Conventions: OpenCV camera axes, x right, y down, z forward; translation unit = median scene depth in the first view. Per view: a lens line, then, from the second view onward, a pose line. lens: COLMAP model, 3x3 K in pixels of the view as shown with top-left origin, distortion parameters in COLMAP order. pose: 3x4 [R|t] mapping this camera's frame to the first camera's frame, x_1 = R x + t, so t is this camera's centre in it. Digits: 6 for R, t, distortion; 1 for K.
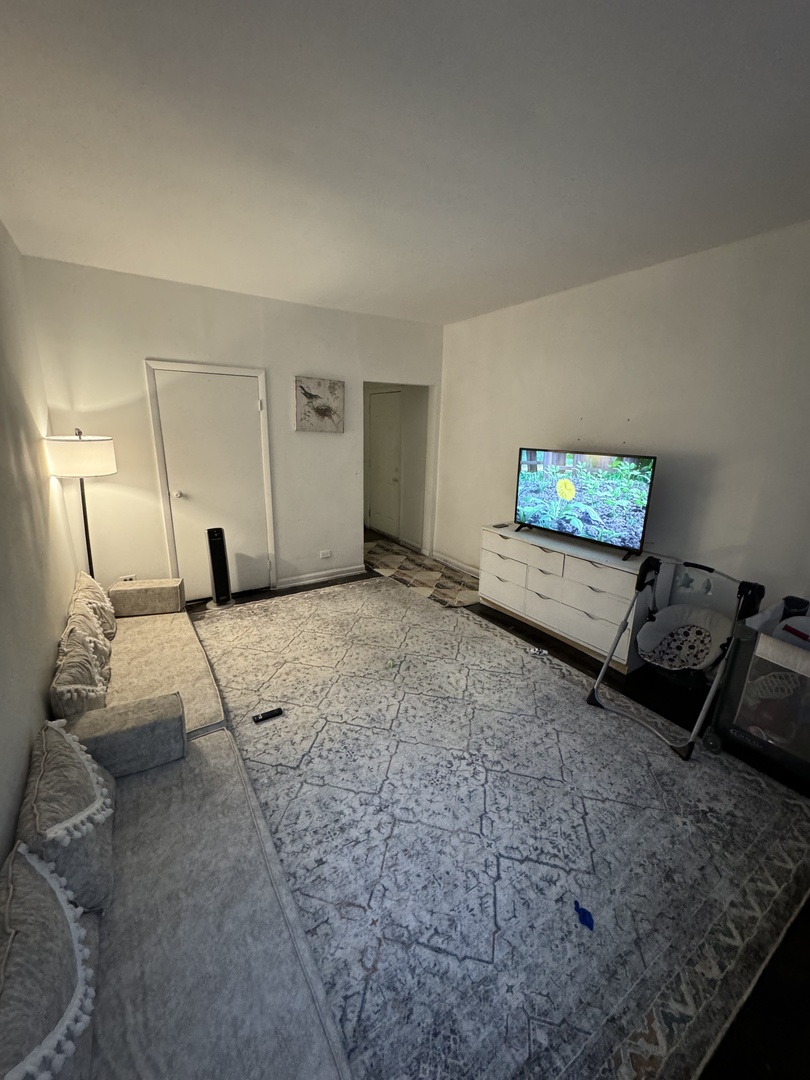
lens RADIAL K [[429.7, 0, 404.1], [0, 429.7, 538.6], [0, 0, 1]] dist [-0.001947, 0.000177]
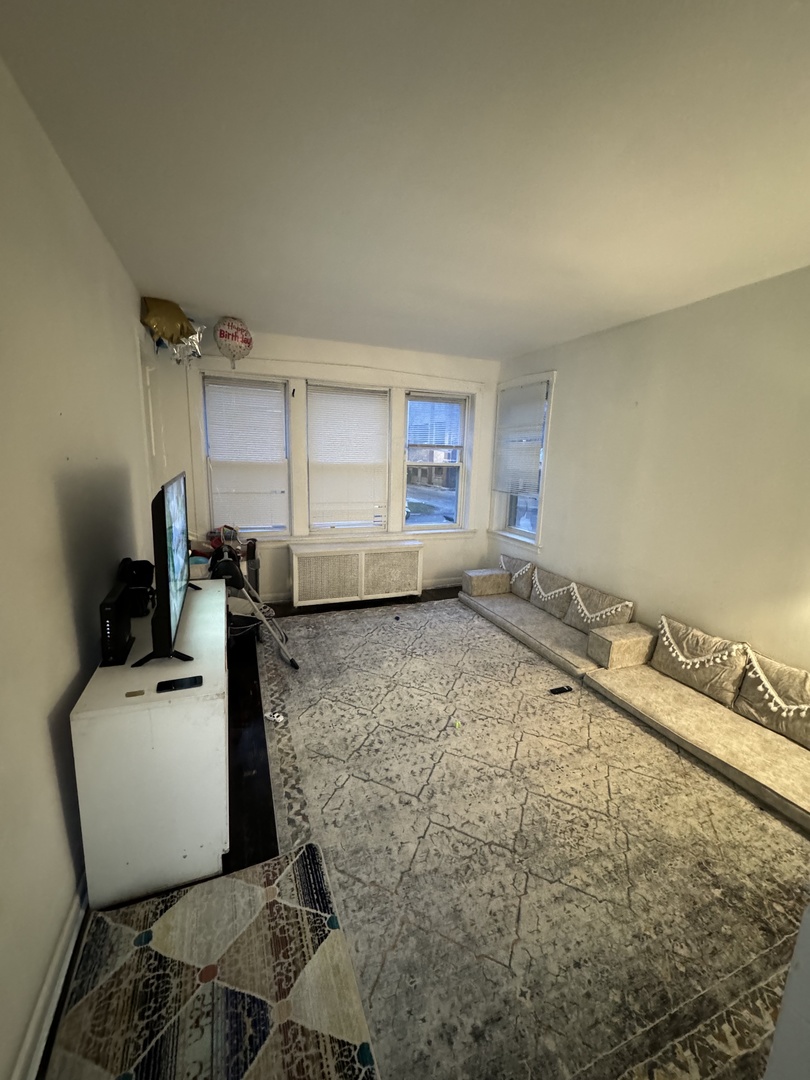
lens RADIAL K [[429.7, 0, 405.3], [0, 429.7, 537.6], [0, 0, 1]] dist [-0.001947, 0.000177]
pose [[-0.980489, -0.085037, 0.177228, -0.048270], [-0.000623, 0.902926, 0.429795, -0.414403], [-0.196572, 0.421299, -0.885362, 1.613633]]
